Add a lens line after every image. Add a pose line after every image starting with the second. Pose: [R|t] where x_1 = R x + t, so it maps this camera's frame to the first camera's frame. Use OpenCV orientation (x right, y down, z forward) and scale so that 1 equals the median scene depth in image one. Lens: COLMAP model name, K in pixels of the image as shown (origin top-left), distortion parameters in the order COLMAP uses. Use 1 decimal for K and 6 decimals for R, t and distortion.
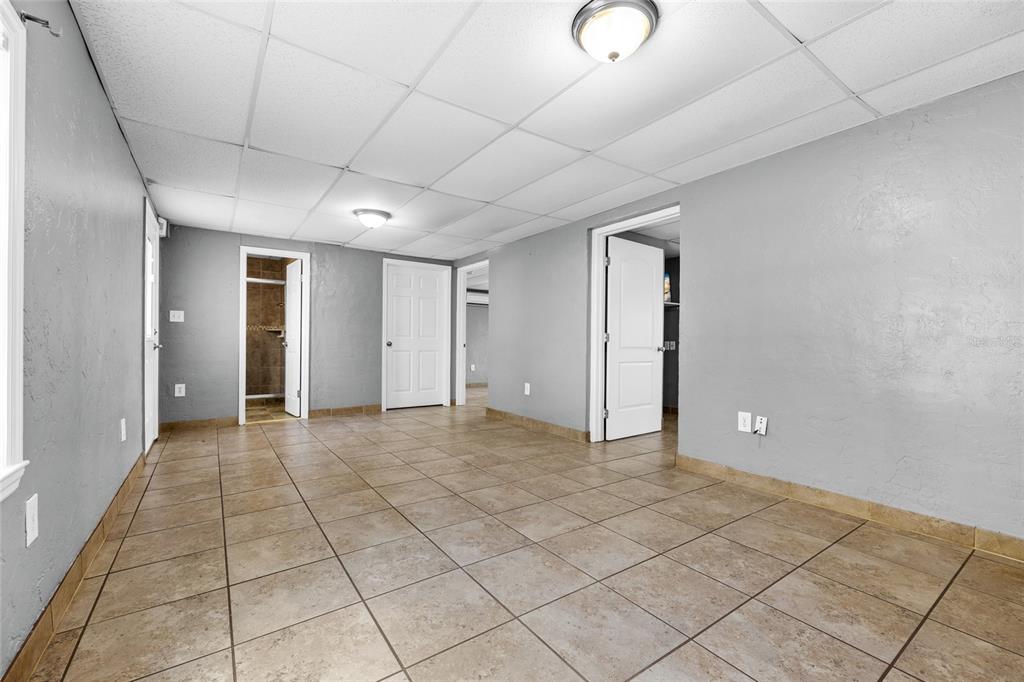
lens RADIAL K [[430.3, 0, 508.0], [0, 430.3, 346.0], [0, 0, 1]] dist [0.002338, 0.001019]
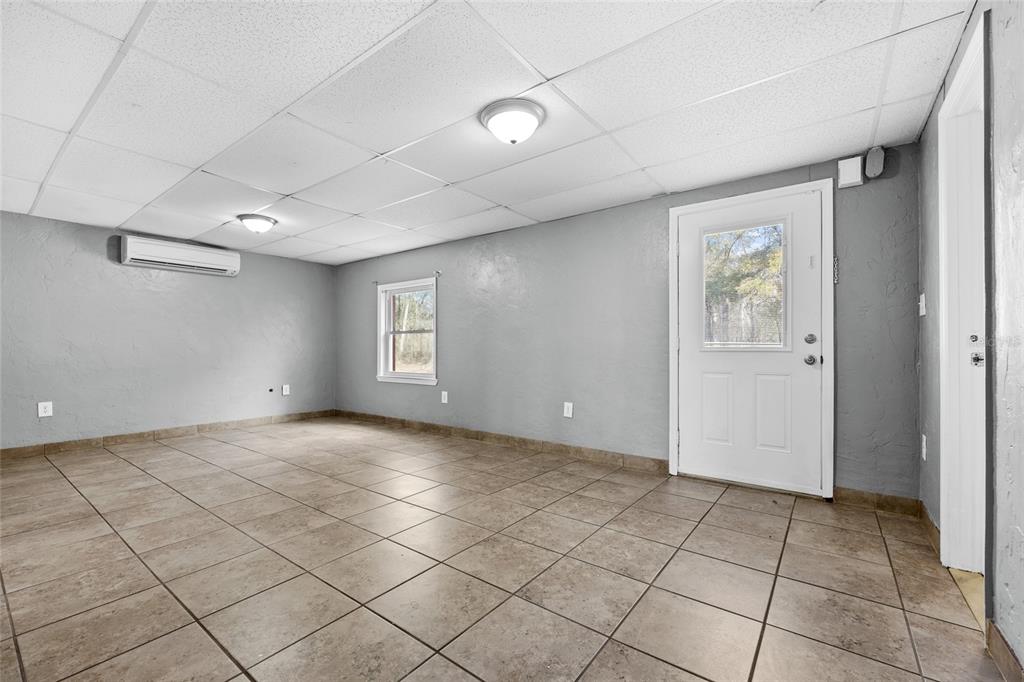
lens RADIAL K [[430.3, 0, 508.0], [0, 430.3, 346.0], [0, 0, 1]] dist [0.002338, 0.001019]
pose [[-0.953263, -0.006315, -0.302075, -0.188094], [-0.007594, 0.999966, 0.003059, -0.023966], [0.302045, 0.005210, -0.953279, 1.899256]]
